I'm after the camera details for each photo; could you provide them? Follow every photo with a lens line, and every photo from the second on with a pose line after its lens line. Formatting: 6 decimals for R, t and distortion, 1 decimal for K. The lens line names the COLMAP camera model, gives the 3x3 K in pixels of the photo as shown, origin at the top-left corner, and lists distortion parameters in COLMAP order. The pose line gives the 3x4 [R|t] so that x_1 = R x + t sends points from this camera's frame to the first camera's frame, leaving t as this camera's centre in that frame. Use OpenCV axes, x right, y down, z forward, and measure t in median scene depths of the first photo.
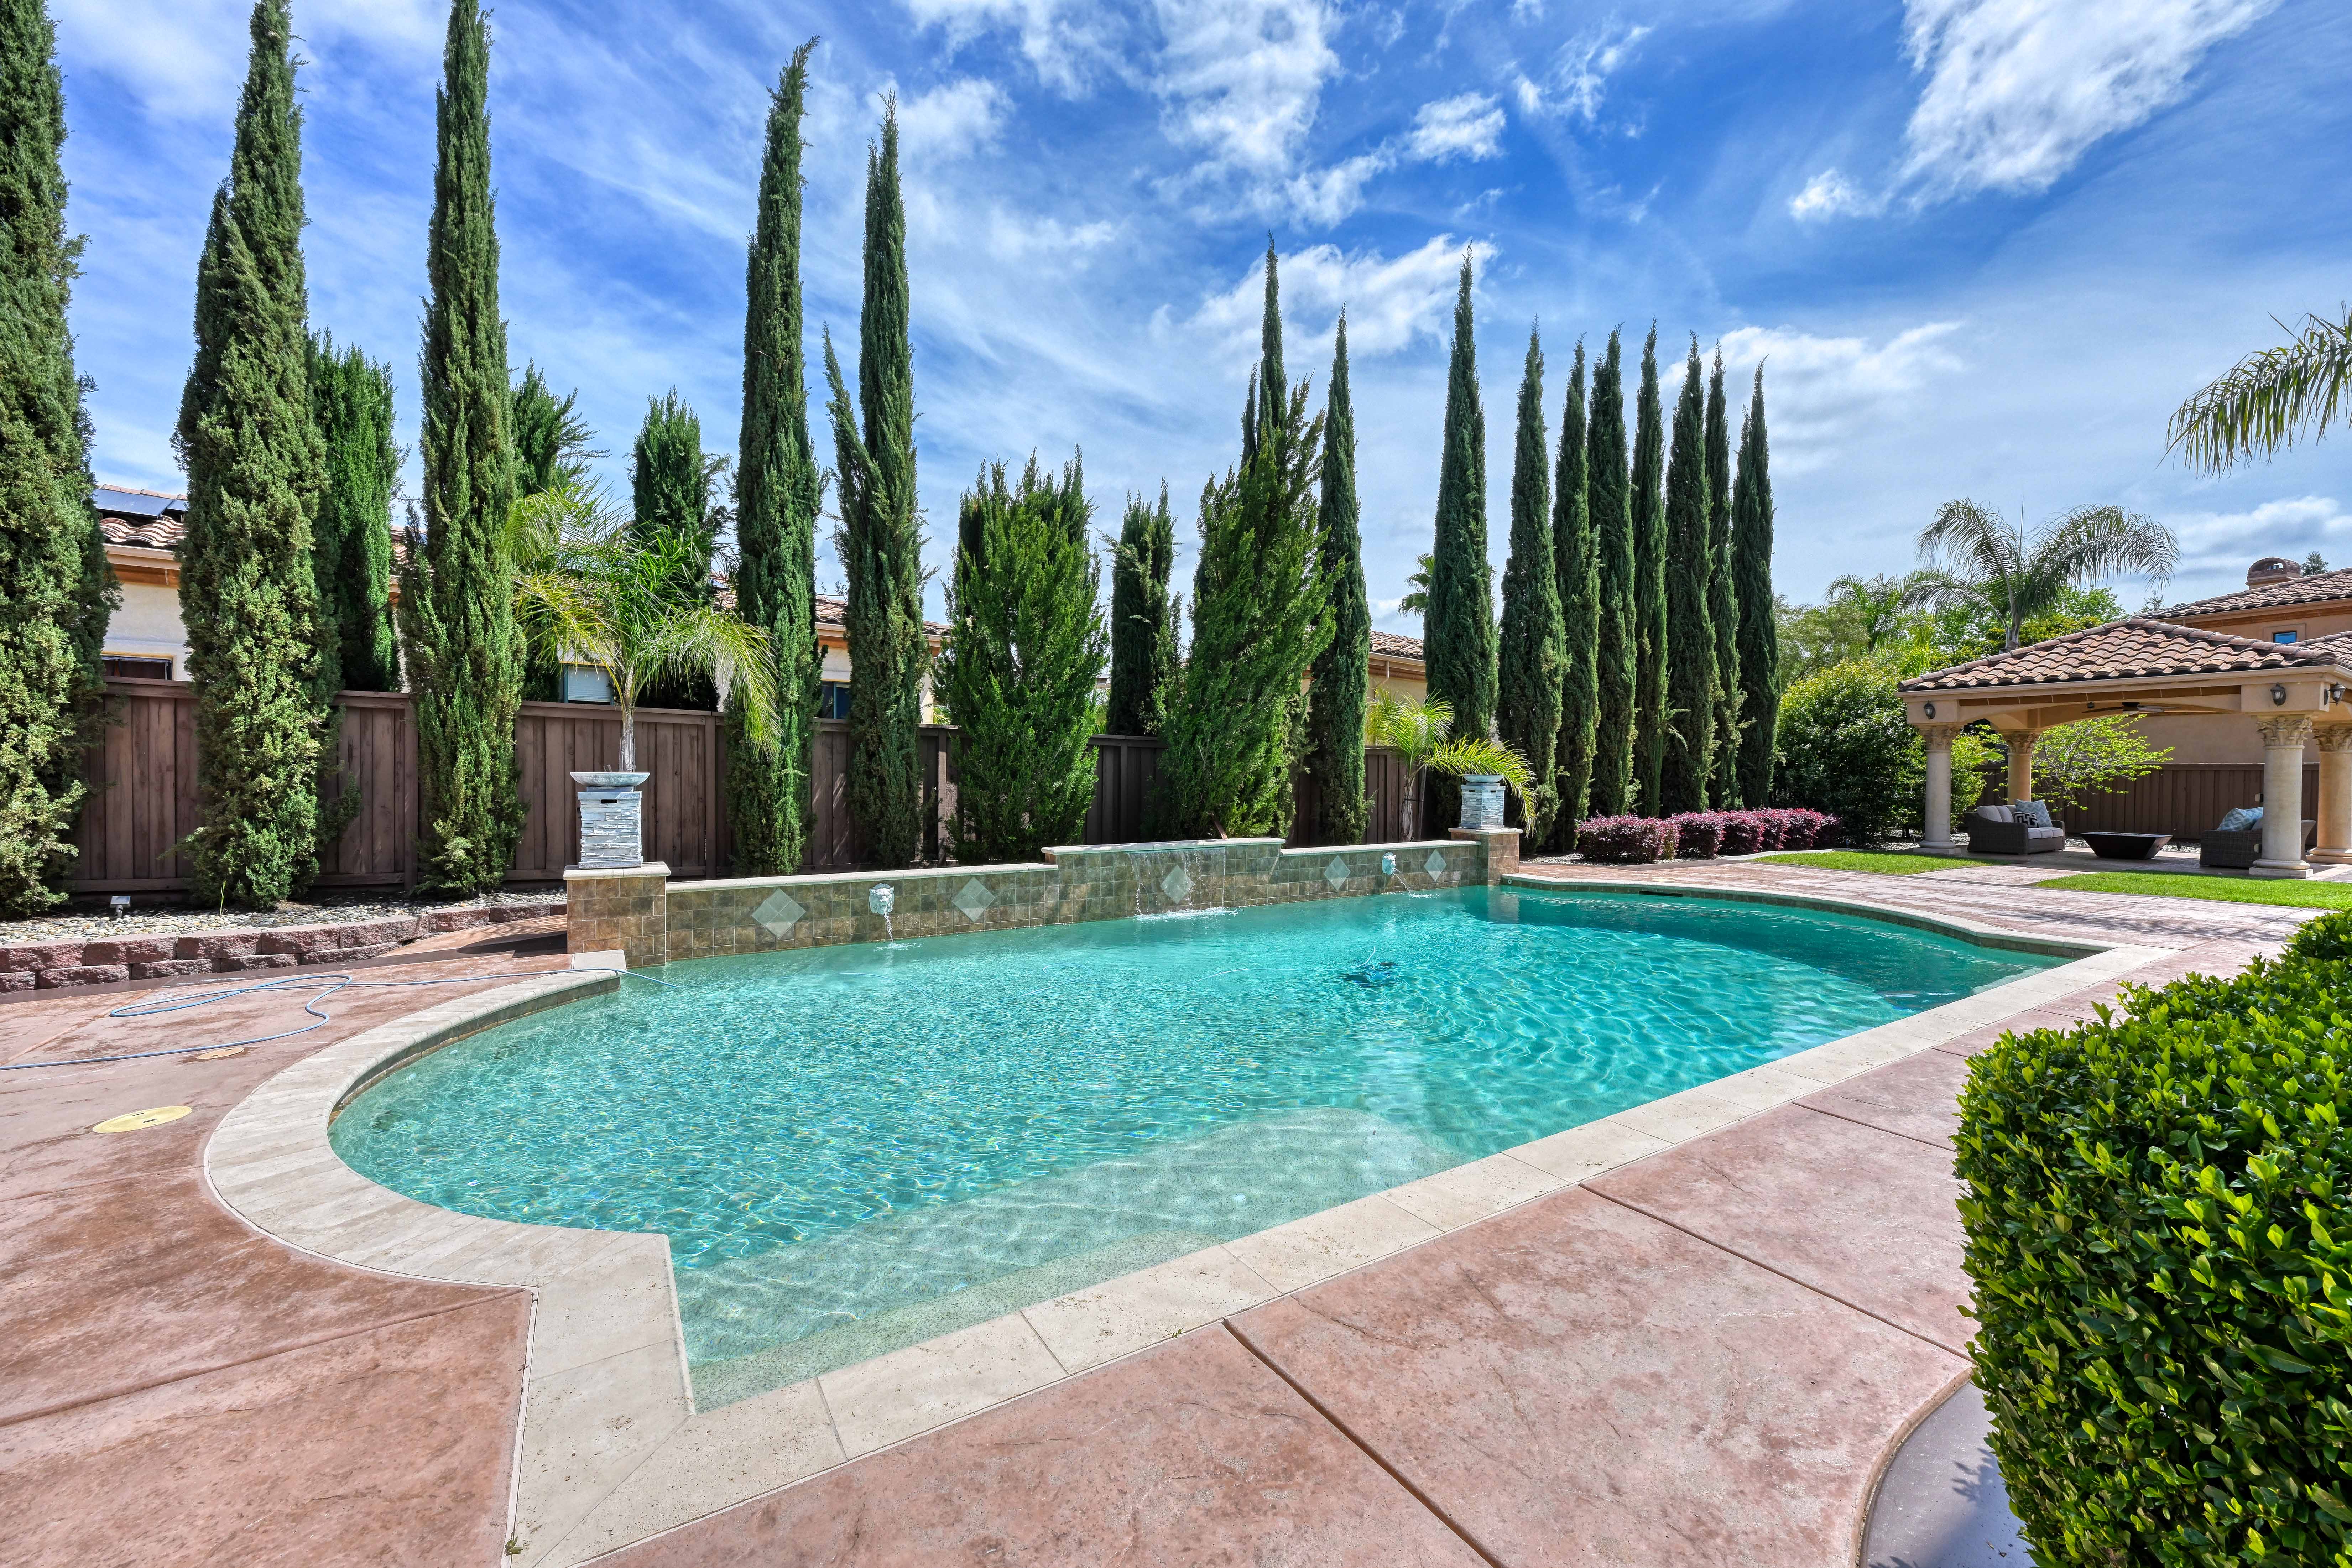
lens RADIAL K [[923.1, 0, 1176.0], [0, 923.1, 784.0], [0, 0, 1]] dist [-0.002526, 0.000296]
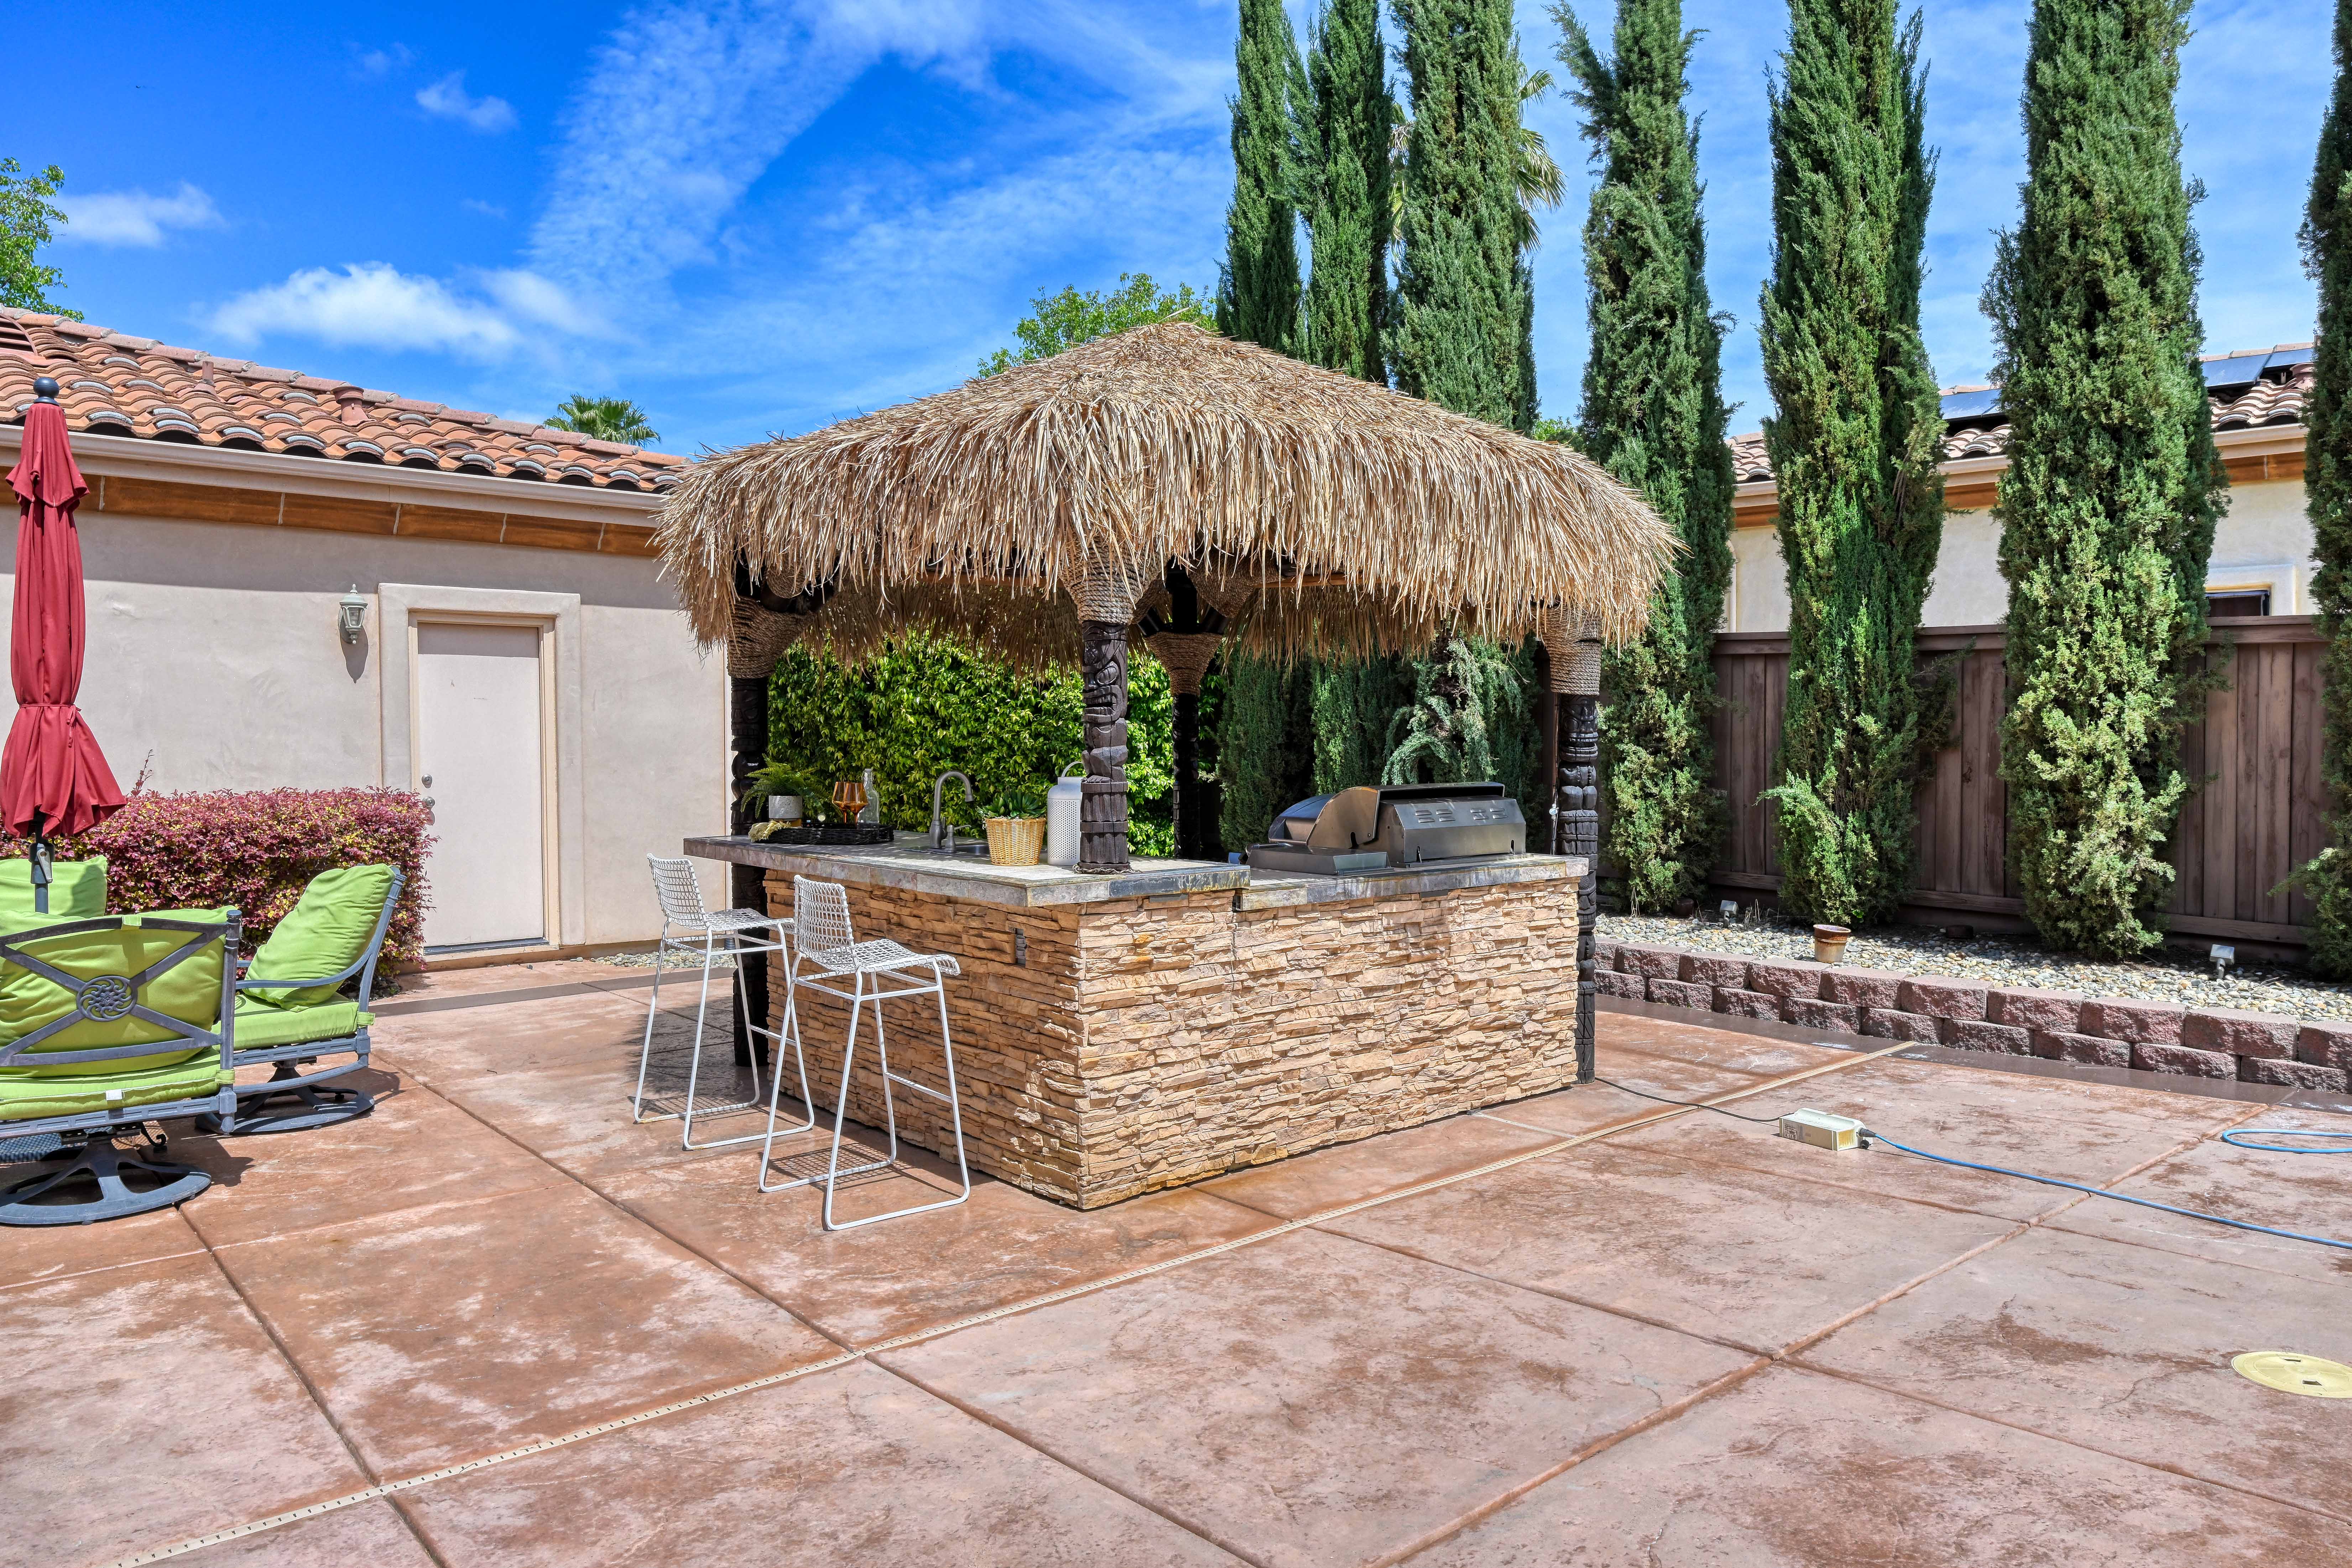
lens RADIAL K [[1548.2, 0, 1176.0], [0, 1548.2, 784.0], [0, 0, 1]] dist [-0.005340, -0.004307]
pose [[0.141778, 0.016943, -0.989753, -0.154462], [-0.010903, 0.999820, 0.015553, -0.004431], [0.989838, 0.008586, 0.141937, 0.093781]]
